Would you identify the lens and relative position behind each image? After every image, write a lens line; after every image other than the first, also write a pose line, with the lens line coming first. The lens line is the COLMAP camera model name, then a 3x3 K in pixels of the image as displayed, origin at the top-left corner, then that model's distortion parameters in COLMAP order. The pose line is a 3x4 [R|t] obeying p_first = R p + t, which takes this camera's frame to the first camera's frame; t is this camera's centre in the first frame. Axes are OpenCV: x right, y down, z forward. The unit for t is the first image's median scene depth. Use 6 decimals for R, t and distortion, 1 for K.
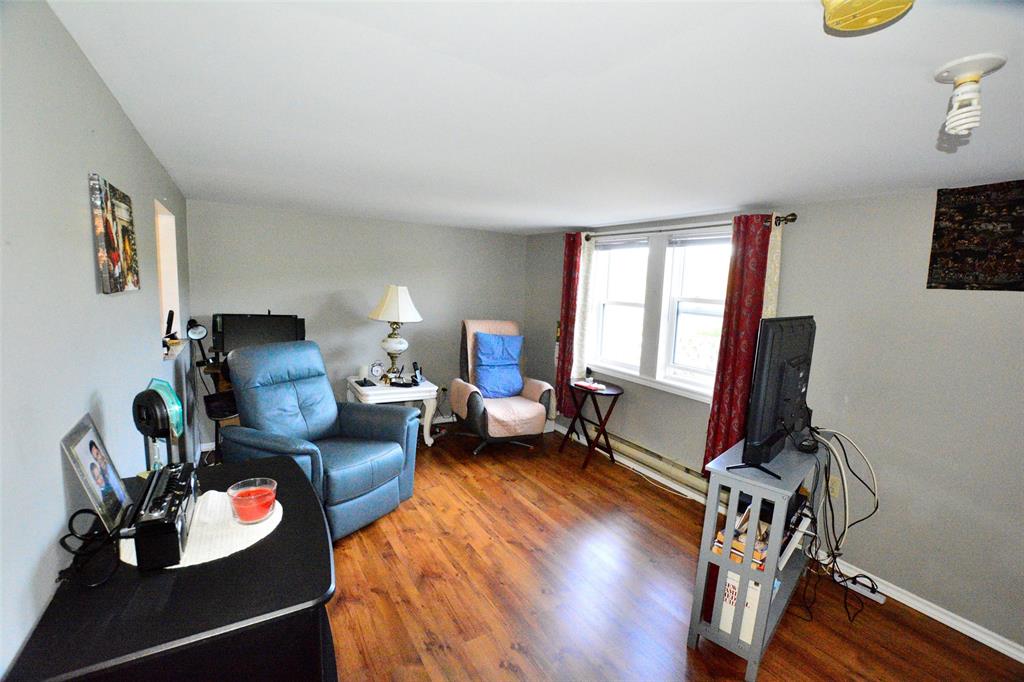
lens RADIAL K [[461.4, 0, 516.6], [0, 461.4, 342.8], [0, 0, 1]] dist [-0.017412, 0.000130]
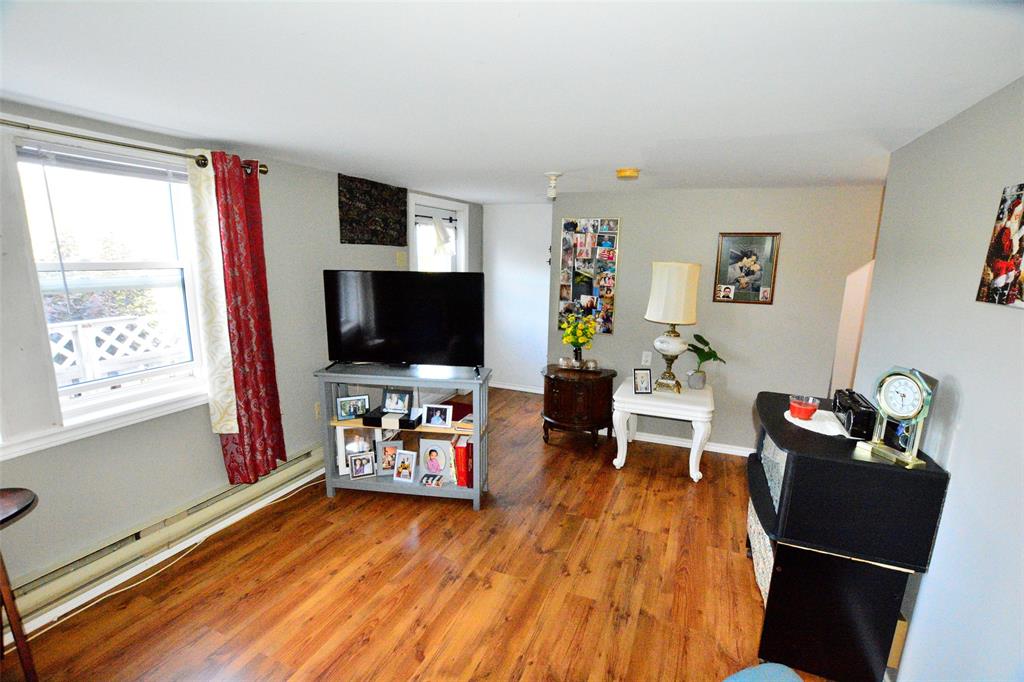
lens RADIAL K [[461.4, 0, 516.9], [0, 461.4, 350.6], [0, 0, 1]] dist [-0.017412, 0.000130]
pose [[-0.591575, -0.222728, 0.774875, -0.643158], [0.055012, 0.947695, 0.314402, -0.230188], [-0.804371, 0.228619, -0.548380, 1.459142]]
